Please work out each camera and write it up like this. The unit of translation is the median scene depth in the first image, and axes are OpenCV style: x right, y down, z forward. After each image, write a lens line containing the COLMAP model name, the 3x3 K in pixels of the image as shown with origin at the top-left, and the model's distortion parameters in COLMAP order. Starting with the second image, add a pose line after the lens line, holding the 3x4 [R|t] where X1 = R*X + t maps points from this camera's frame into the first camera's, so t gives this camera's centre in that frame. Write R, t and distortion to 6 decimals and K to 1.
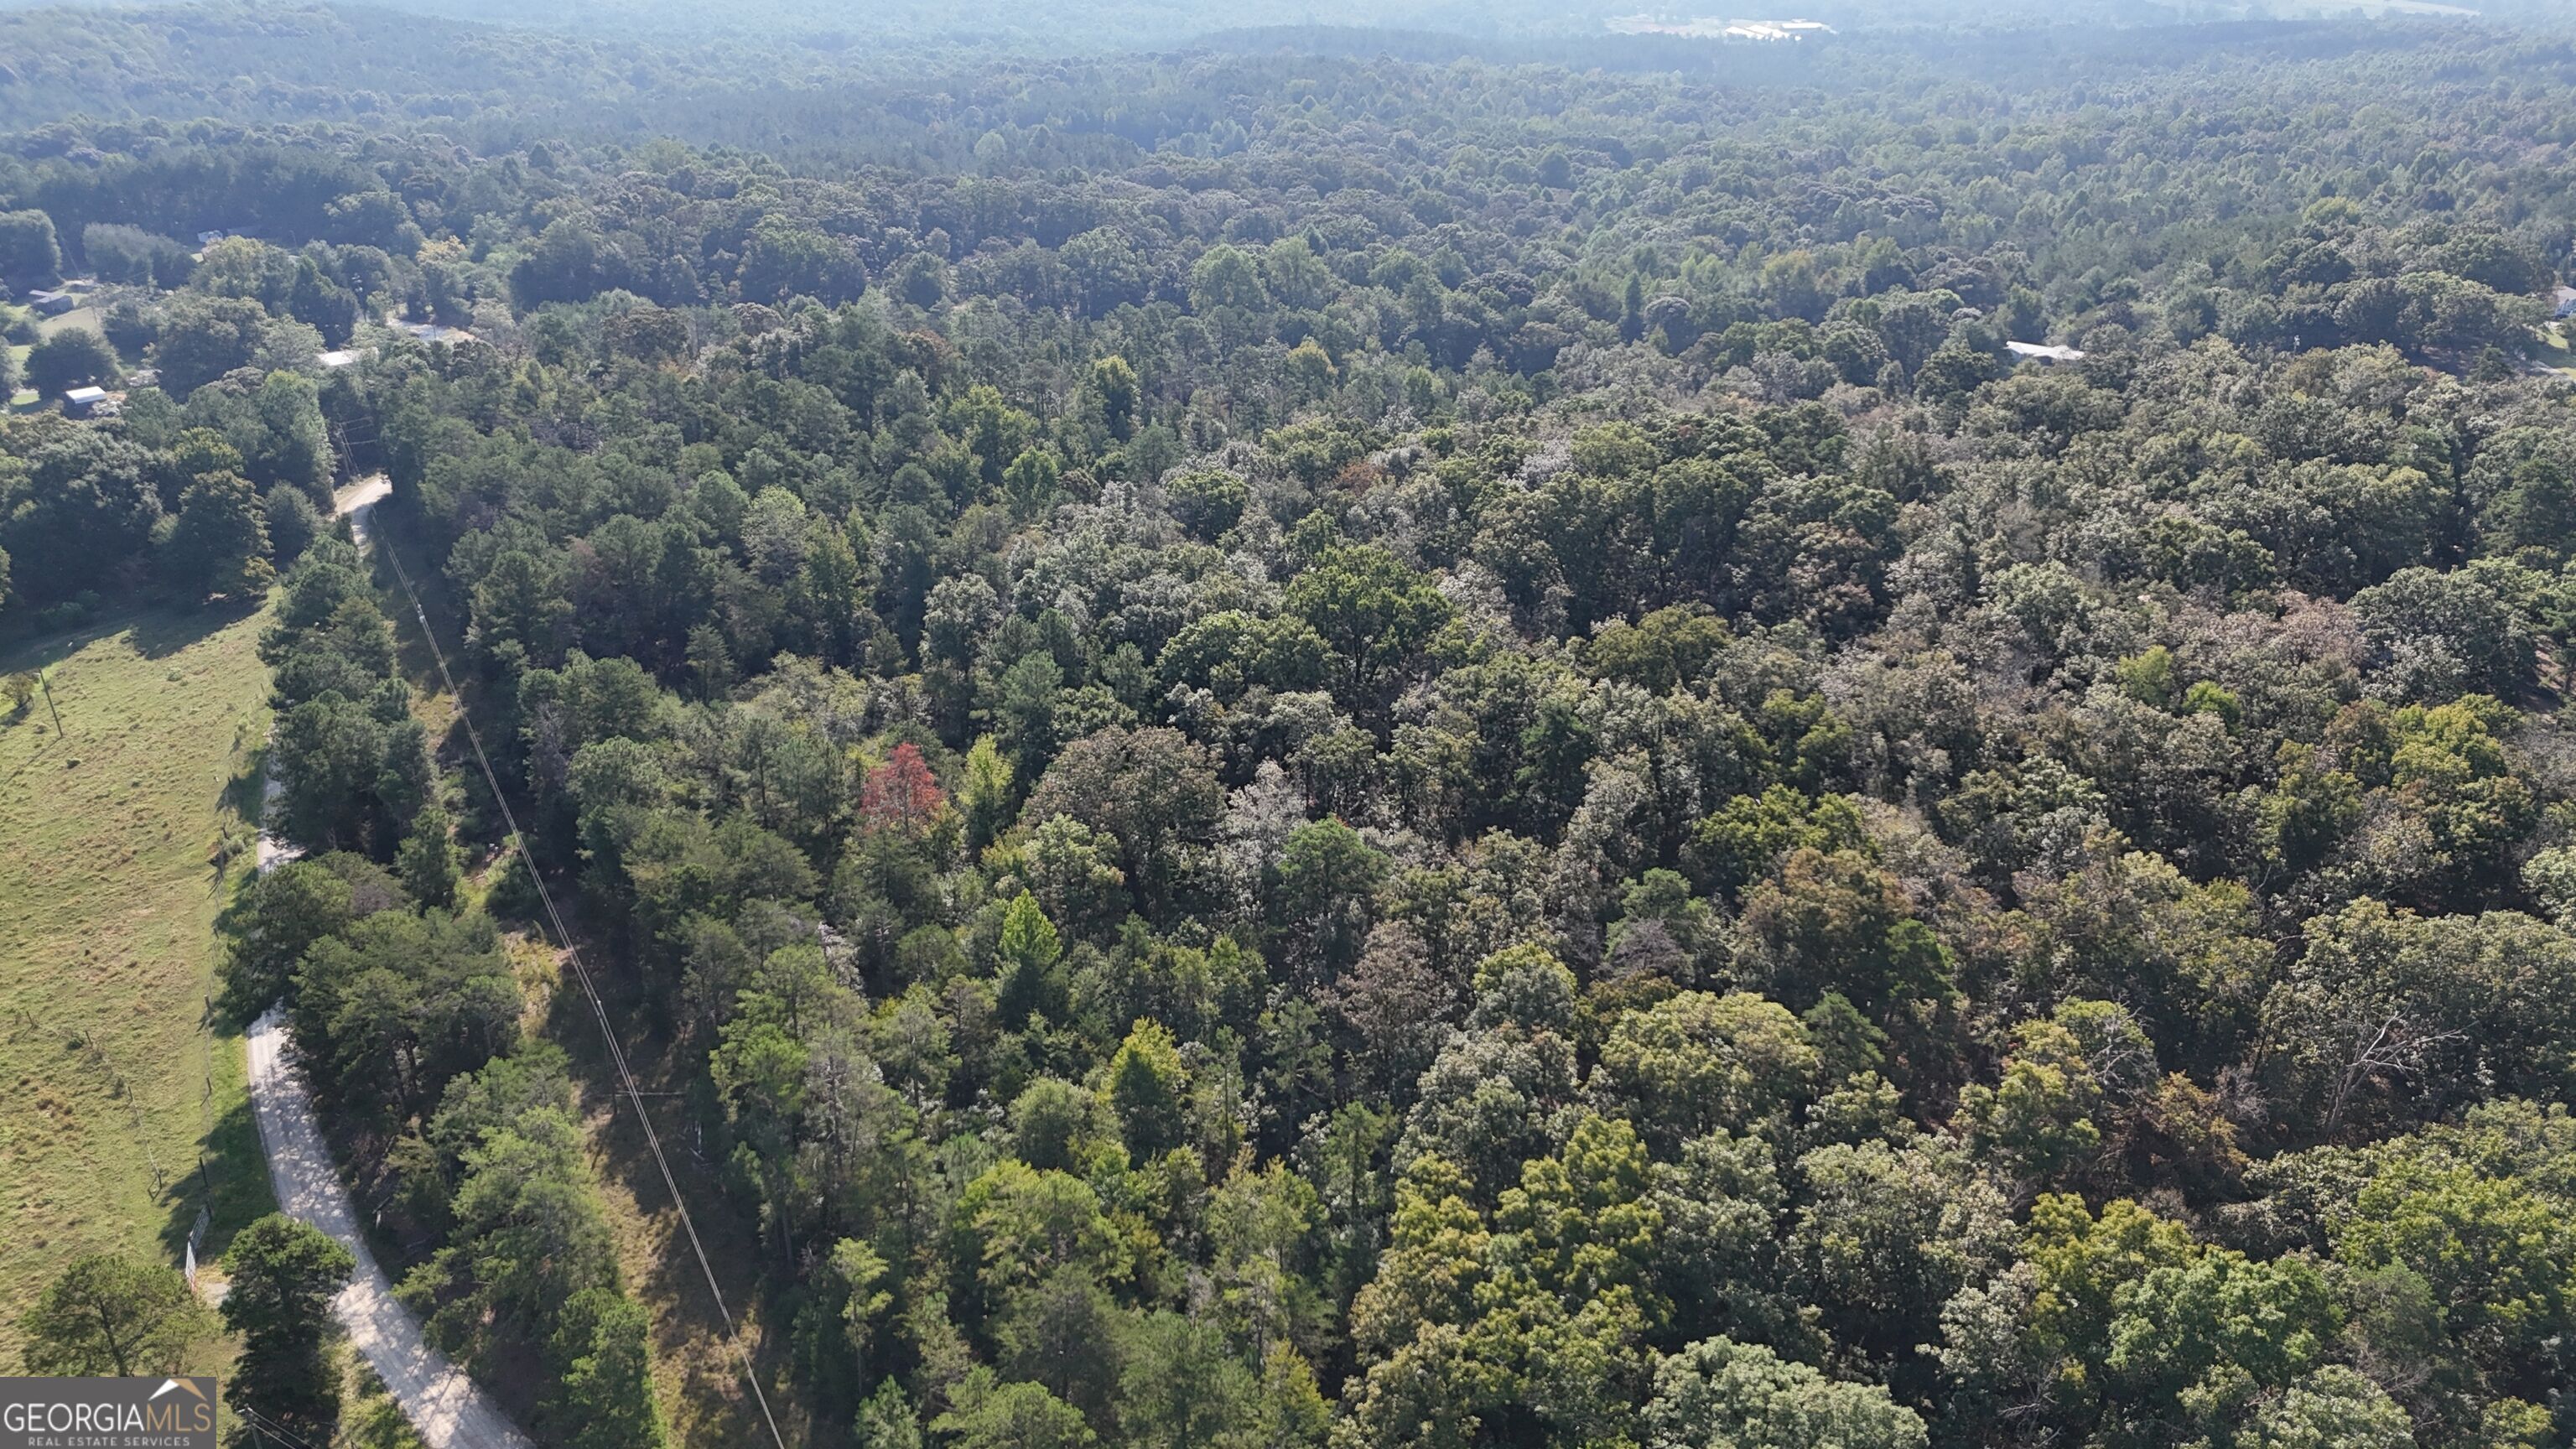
lens RADIAL K [[1888.4, 0, 1288.7], [0, 1888.4, 712.3], [0, 0, 1]] dist [0.083581, -0.087346]
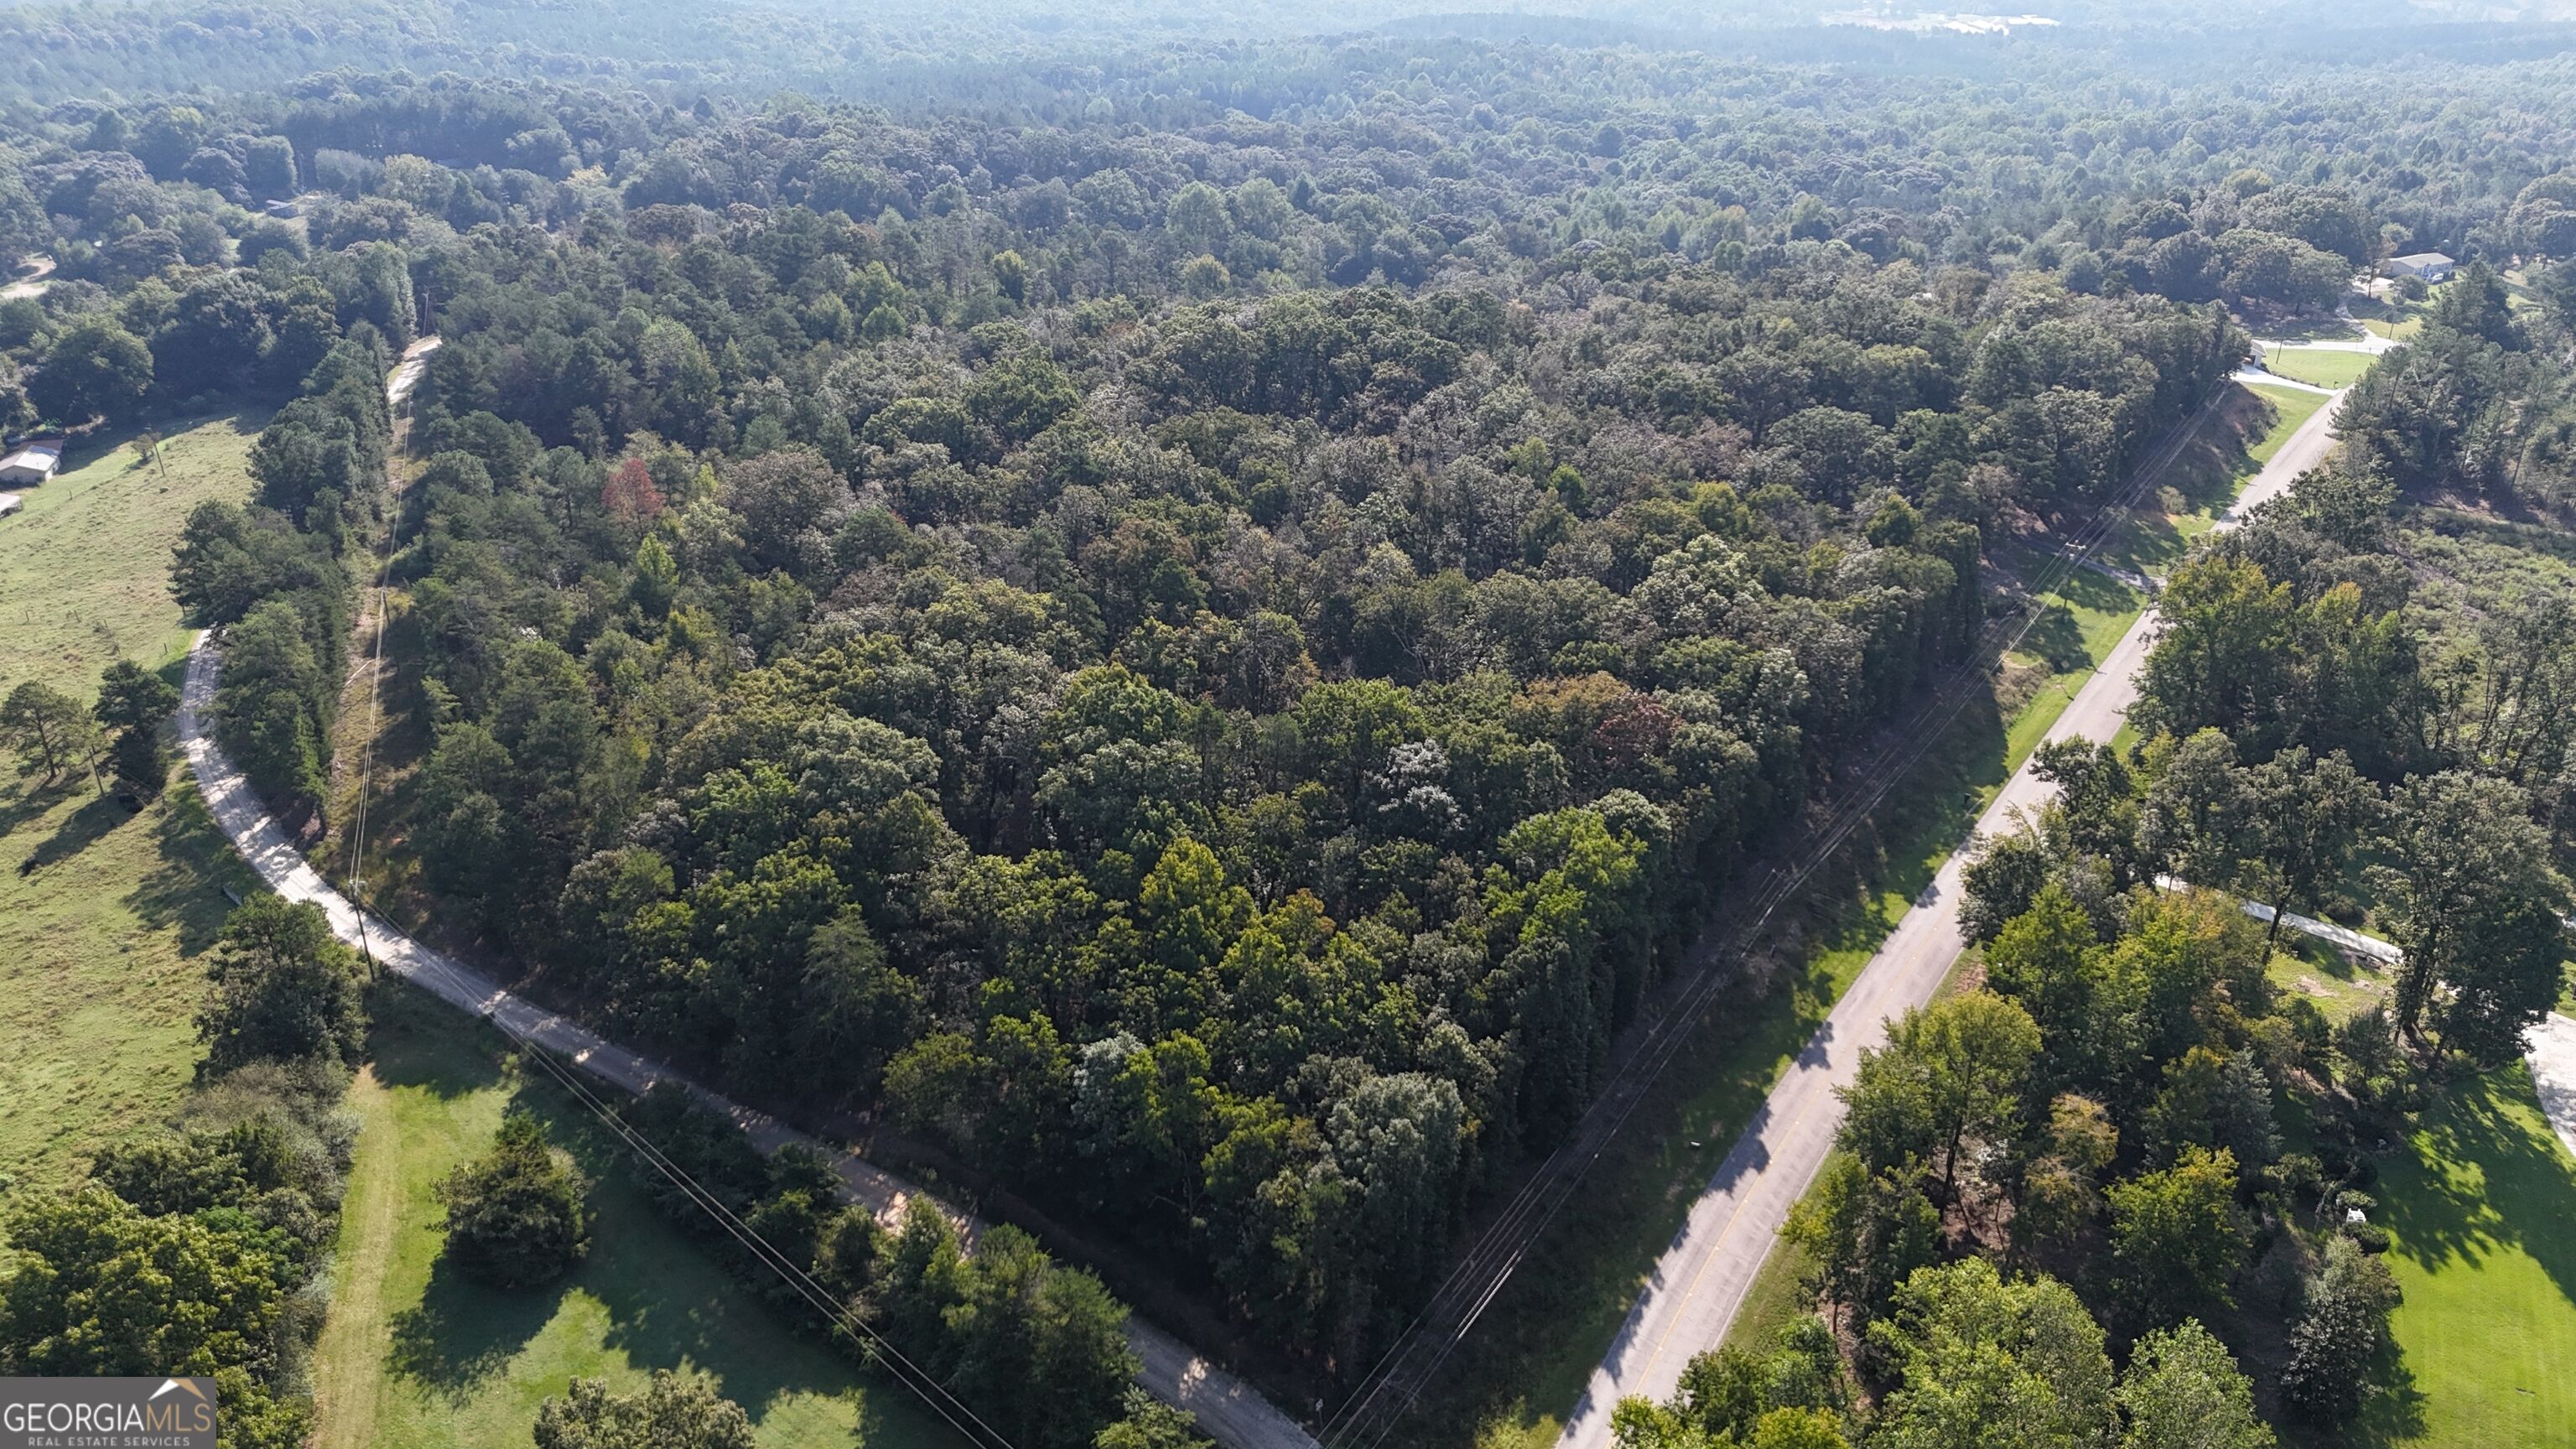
lens RADIAL K [[1888.4, 0, 1292.1], [0, 1888.4, 723.4], [0, 0, 1]] dist [0.083581, -0.087346]
pose [[0.989142, 0.061791, -0.133339, 0.210531], [-0.060901, 0.998086, 0.010747, 0.072605], [0.133748, -0.002510, 0.991012, -0.156217]]
